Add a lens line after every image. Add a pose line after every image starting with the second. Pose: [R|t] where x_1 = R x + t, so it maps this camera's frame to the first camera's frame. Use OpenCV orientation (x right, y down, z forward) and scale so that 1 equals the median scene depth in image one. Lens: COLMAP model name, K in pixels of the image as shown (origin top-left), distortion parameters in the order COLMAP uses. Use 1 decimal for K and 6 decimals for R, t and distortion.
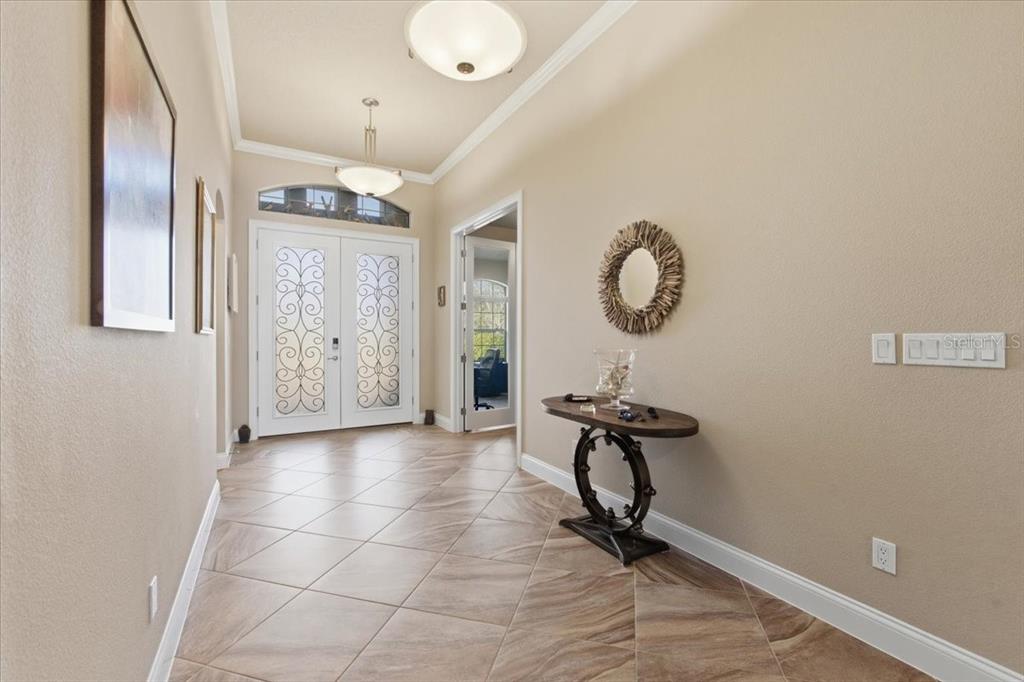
lens RADIAL K [[442.6, 0, 510.1], [0, 442.6, 335.3], [0, 0, 1]] dist [-0.015363, 0.004354]
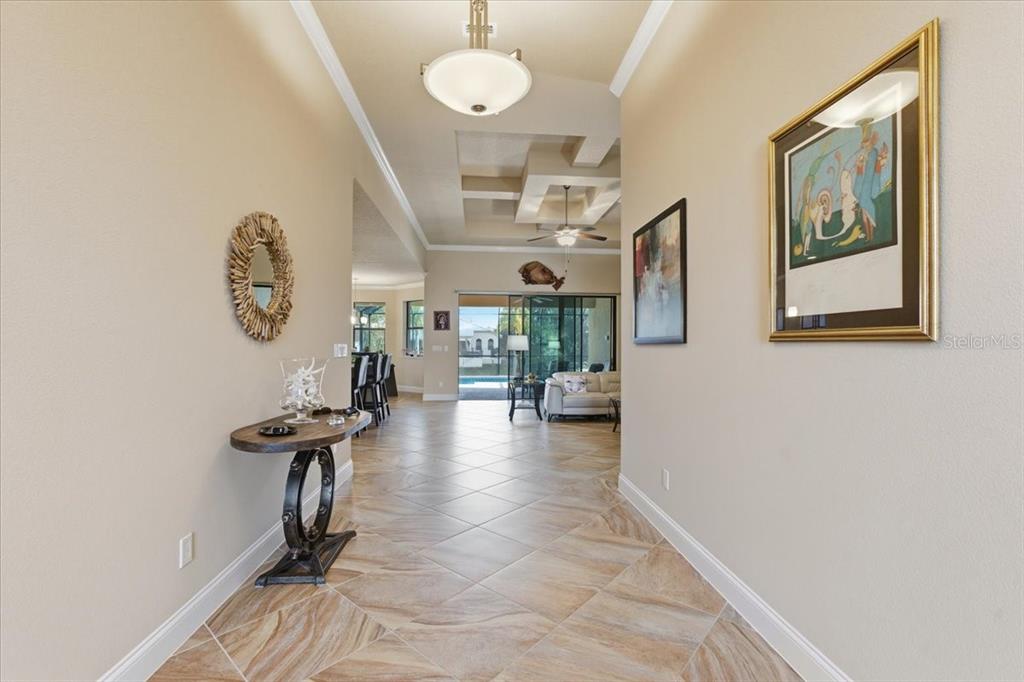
lens RADIAL K [[442.6, 0, 514.5], [0, 442.6, 345.7], [0, 0, 1]] dist [-0.015363, 0.004354]
pose [[-0.905577, 0.000763, 0.424181, -0.579217], [-0.000440, 0.999996, -0.002738, 0.006081], [-0.424181, -0.002666, -0.905573, 1.714666]]
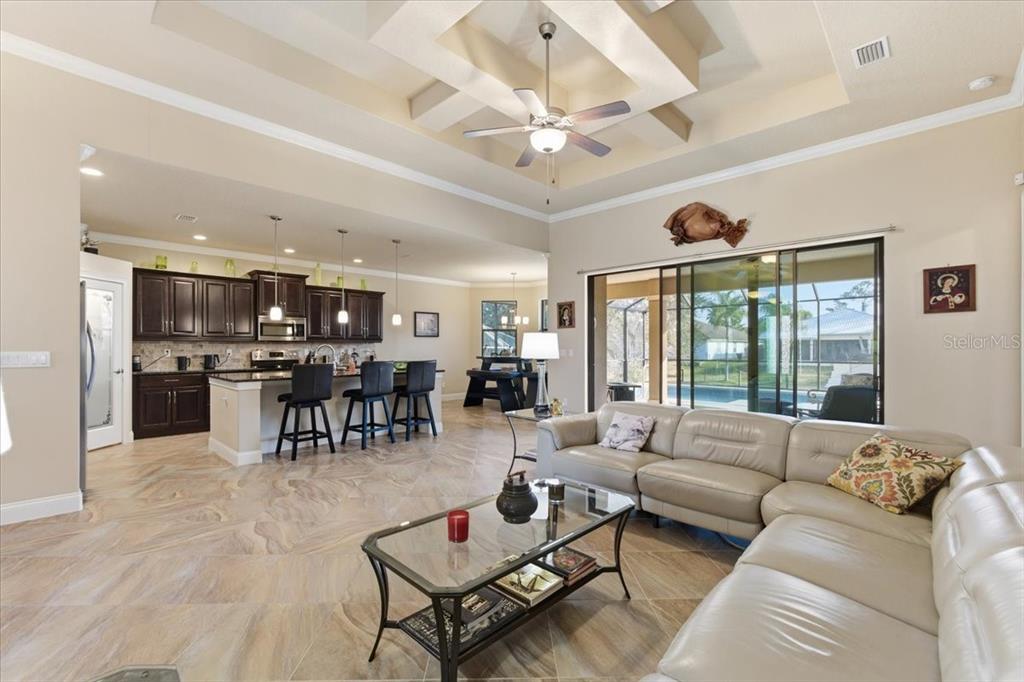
lens RADIAL K [[442.6, 0, 512.6], [0, 442.6, 348.0], [0, 0, 1]] dist [-0.015363, 0.004354]
pose [[-0.283129, 0.002523, 0.959079, -0.970198], [0.001077, 0.999997, -0.002313, -0.007956], [-0.959081, 0.000378, -0.283131, -0.374022]]
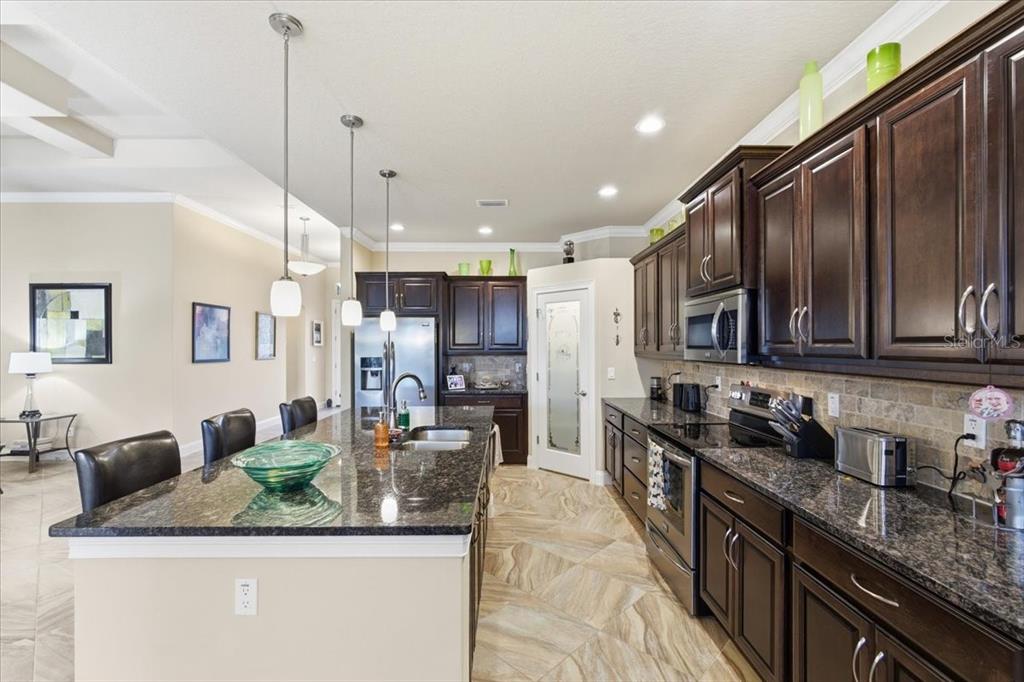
lens RADIAL K [[442.6, 0, 515.3], [0, 442.6, 342.8], [0, 0, 1]] dist [-0.015363, 0.004354]
pose [[0.880744, -0.001307, -0.473591, 2.301208], [-0.001298, 0.999986, -0.005173, -0.100872], [0.473591, 0.005170, 0.880729, -0.883844]]
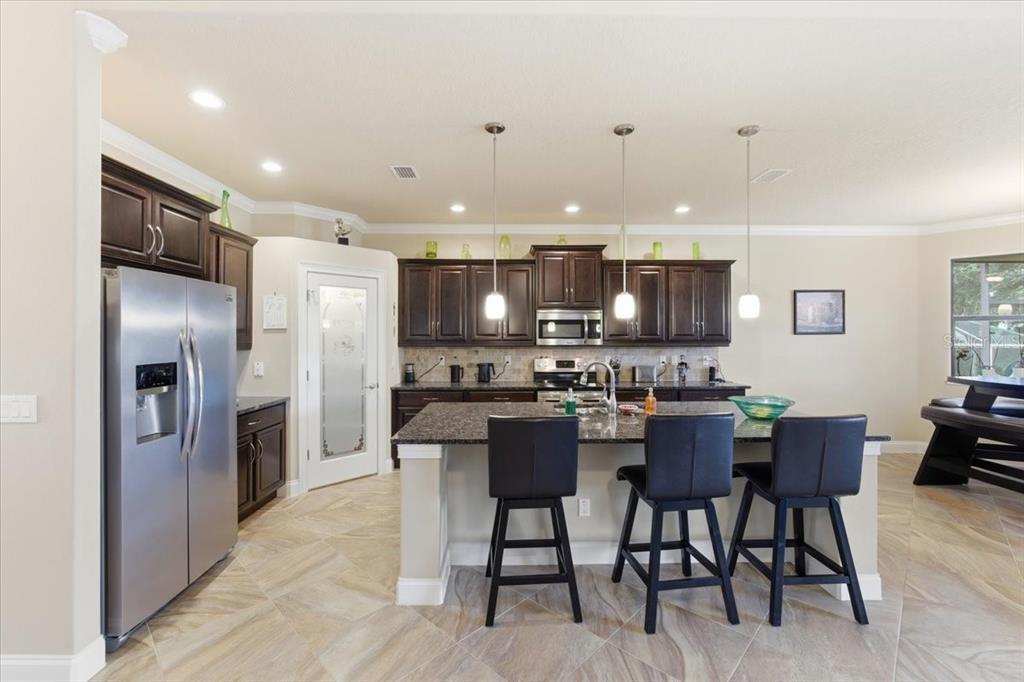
lens RADIAL K [[442.6, 0, 507.8], [0, 442.6, 333.8], [0, 0, 1]] dist [-0.015363, 0.004354]
pose [[0.483384, 0.007979, 0.875372, 0.366154], [-0.002052, 0.999966, -0.007981, -0.097582], [-0.875406, 0.002062, 0.483384, -0.458612]]
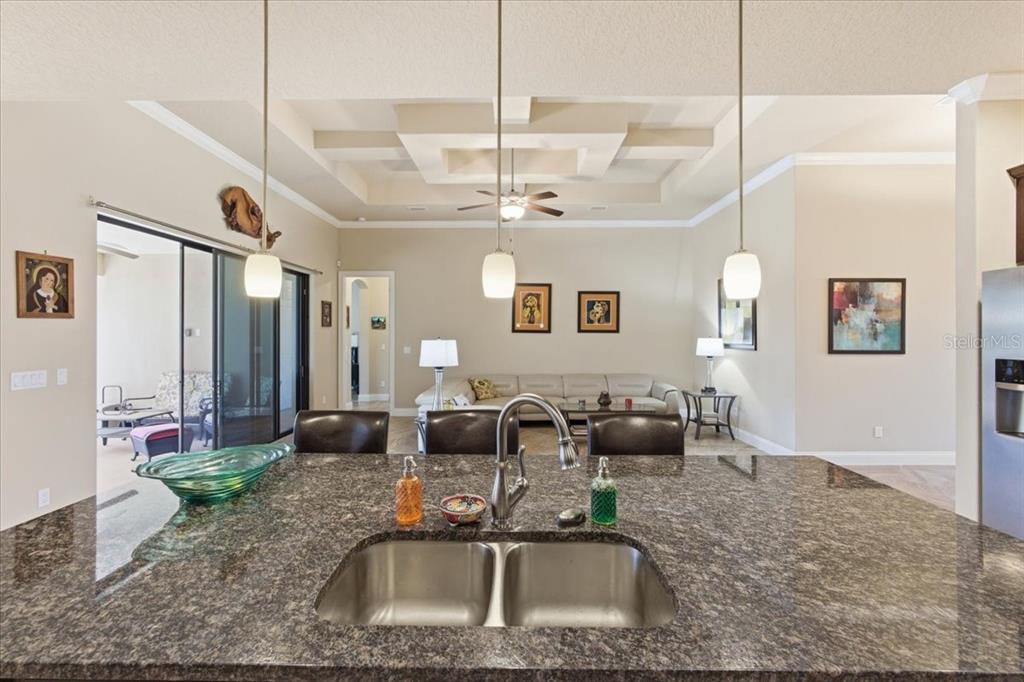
lens RADIAL K [[442.6, 0, 508.6], [0, 442.6, 334.5], [0, 0, 1]] dist [-0.015363, 0.004354]
pose [[-0.506611, 0.005455, -0.862157, 1.994952], [0.002125, 0.999985, 0.005078, -0.099139], [0.862172, 0.000741, -0.506615, 0.143318]]
